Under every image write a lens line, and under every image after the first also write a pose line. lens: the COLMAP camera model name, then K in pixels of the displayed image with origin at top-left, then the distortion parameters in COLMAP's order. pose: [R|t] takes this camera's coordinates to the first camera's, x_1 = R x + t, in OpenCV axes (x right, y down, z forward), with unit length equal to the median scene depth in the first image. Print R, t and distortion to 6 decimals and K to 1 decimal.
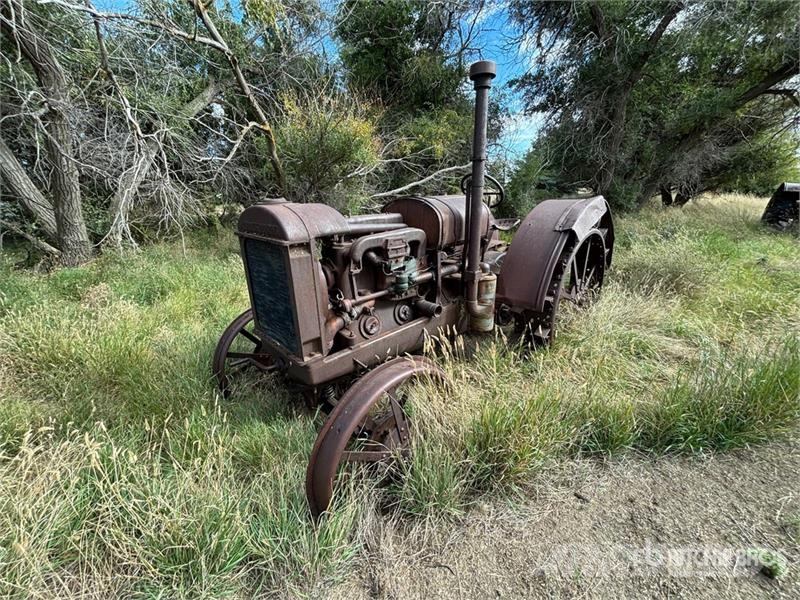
lens RADIAL K [[320.1, 0, 401.2], [0, 320.1, 291.7], [0, 0, 1]] dist [-0.002958, -0.000167]
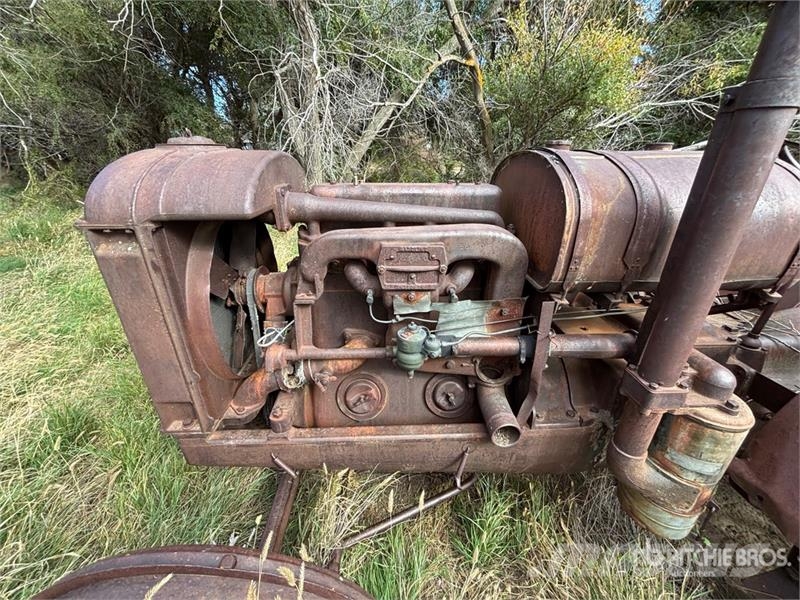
lens RADIAL K [[325.2, 0, 402.9], [0, 325.2, 297.7], [0, 0, 1]] dist [0.000247, 0.000389]
pose [[0.741074, 0.295255, -0.603020, 0.217873], [-0.228388, 0.955418, 0.187125, -0.157606], [0.631386, -0.000951, 0.775468, 0.586941]]
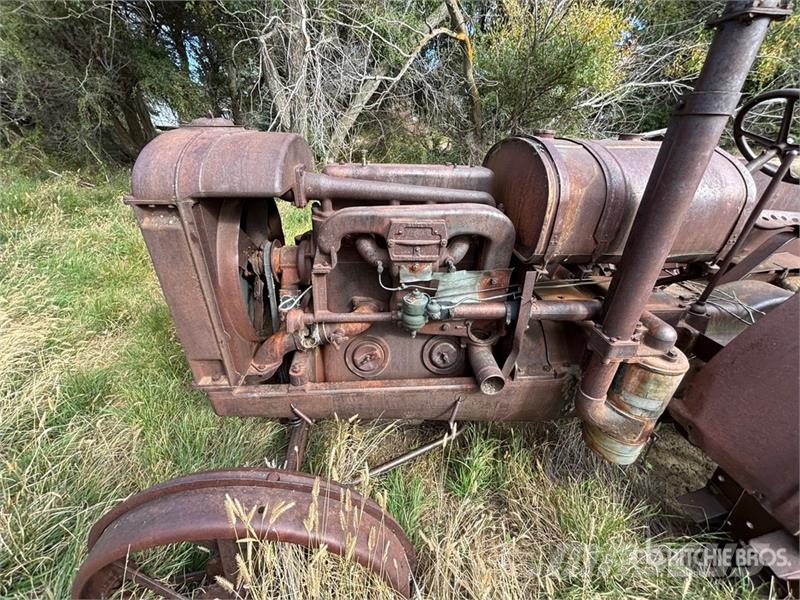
lens RADIAL K [[324.5, 0, 402.9], [0, 324.5, 299.1], [0, 0, 1]] dist [-0.000539, 0.000559]
pose [[0.767971, 0.338409, -0.543783, 0.236646], [-0.240551, 0.939259, 0.244800, -0.152227], [0.593596, -0.057192, 0.802728, 0.520847]]
